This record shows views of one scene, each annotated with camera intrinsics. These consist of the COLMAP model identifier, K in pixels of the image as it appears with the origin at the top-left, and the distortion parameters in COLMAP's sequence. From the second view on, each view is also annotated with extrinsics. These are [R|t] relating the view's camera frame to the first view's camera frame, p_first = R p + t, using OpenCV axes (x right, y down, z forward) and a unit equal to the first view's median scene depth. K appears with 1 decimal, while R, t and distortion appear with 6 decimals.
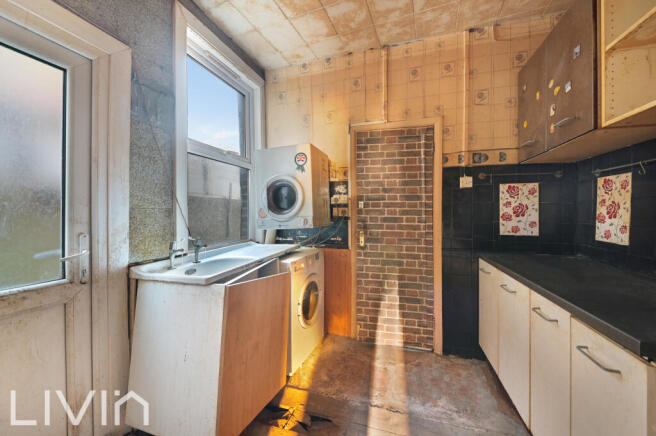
lens RADIAL K [[243.4, 0, 321.3], [0, 243.4, 216.4], [0, 0, 1]] dist [-0.016677, -0.003650]
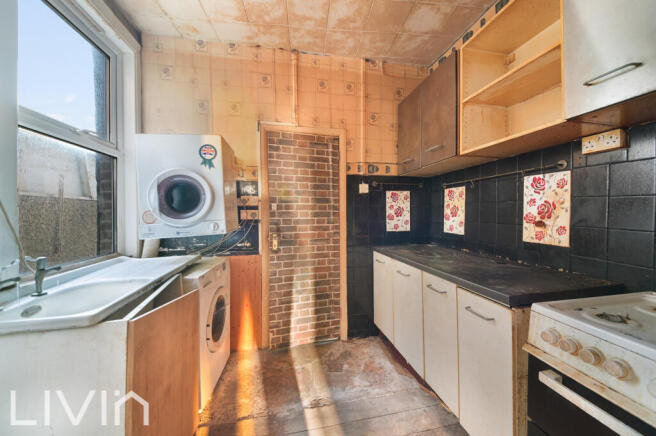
lens RADIAL K [[243.4, 0, 327.2], [0, 243.4, 217.2], [0, 0, 1]] dist [-0.016677, -0.003650]
pose [[0.861580, -0.016127, 0.507366, -0.150900], [0.018504, 0.999829, 0.000358, -0.003806], [-0.507285, 0.009080, 0.861731, 0.066024]]
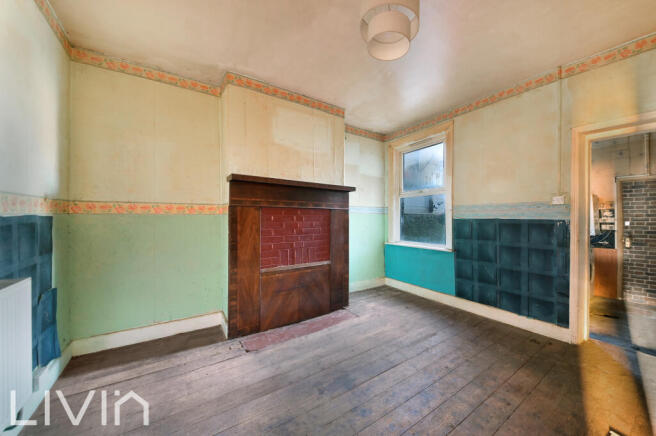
lens RADIAL K [[234.8, 0, 331.0], [0, 234.8, 219.8], [0, 0, 1]] dist [-0.012997, -0.000151]
pose [[0.792289, 0.000489, -0.610145, -0.546651], [-0.017227, 0.999619, -0.021570, -0.001394], [0.609902, 0.027601, 0.791996, -1.705464]]
